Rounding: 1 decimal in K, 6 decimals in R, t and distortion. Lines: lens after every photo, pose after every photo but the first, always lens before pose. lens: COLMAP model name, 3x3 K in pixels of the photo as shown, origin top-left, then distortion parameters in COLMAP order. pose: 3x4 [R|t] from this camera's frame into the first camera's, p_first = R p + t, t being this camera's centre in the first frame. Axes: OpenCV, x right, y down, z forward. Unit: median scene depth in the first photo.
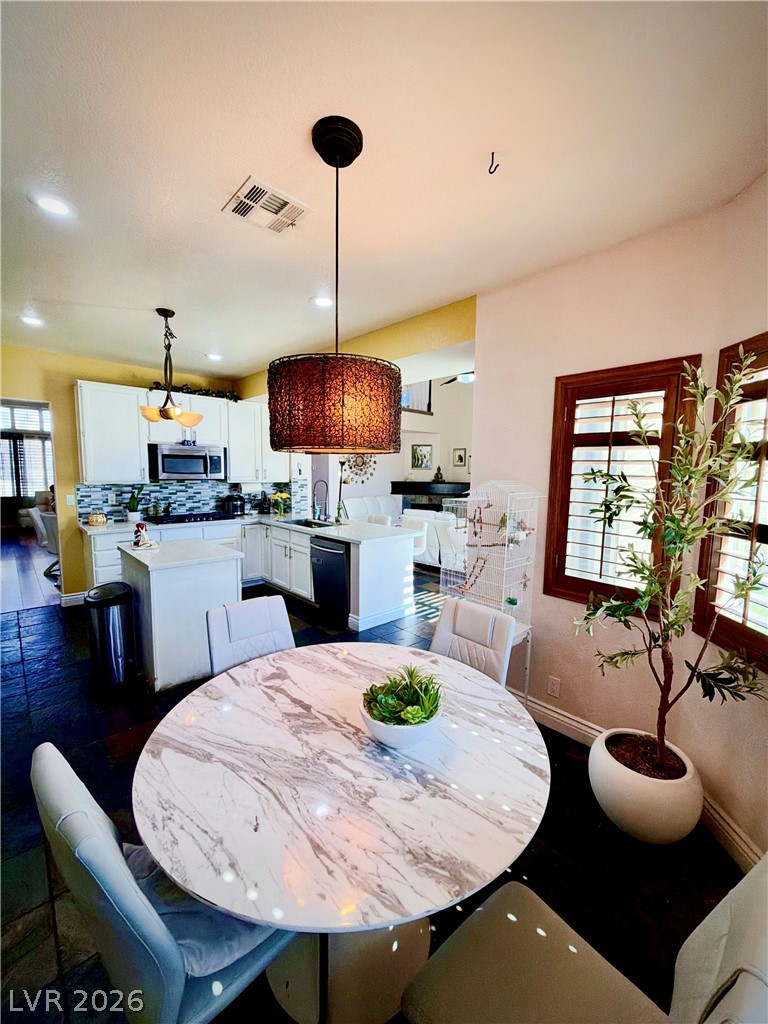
lens RADIAL K [[408.0, 0, 384.0], [0, 408.0, 512.4], [0, 0, 1]] dist [0.000118, -0.000176]
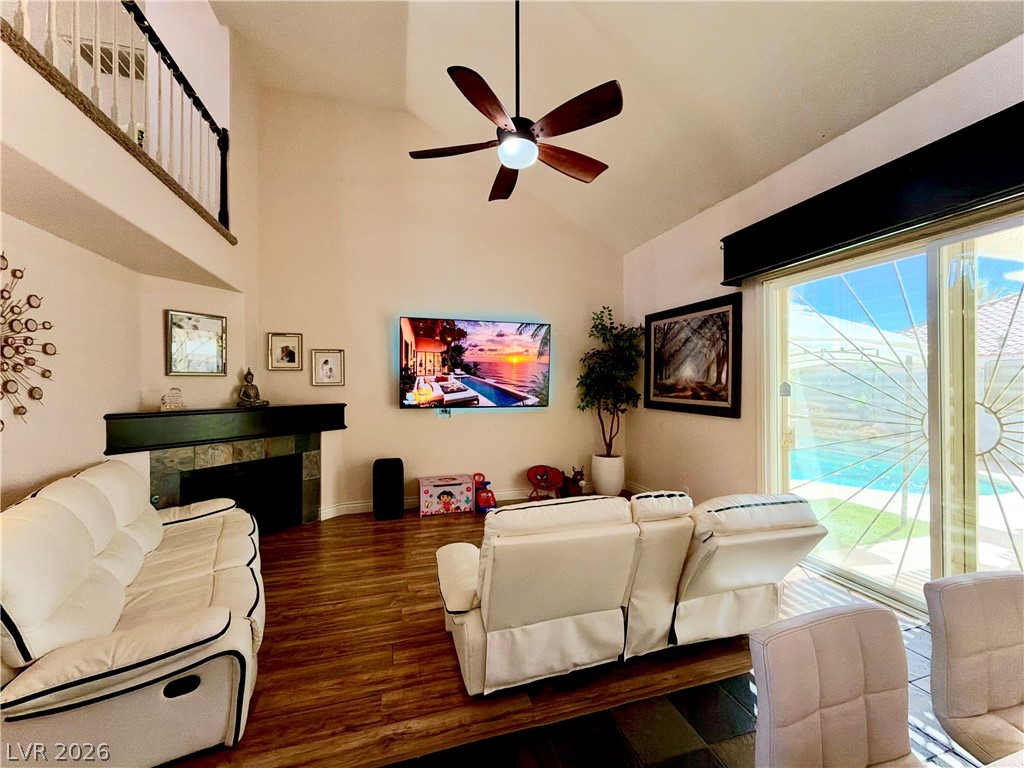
lens RADIAL K [[408.0, 0, 512.7], [0, 408.0, 382.8], [0, 0, 1]] dist [0.000118, -0.000176]
pose [[0.442772, -0.008765, 0.896591, -0.120571], [0.102833, 0.993851, -0.041067, -0.054484], [-0.890718, 0.110382, 0.440951, 0.575530]]
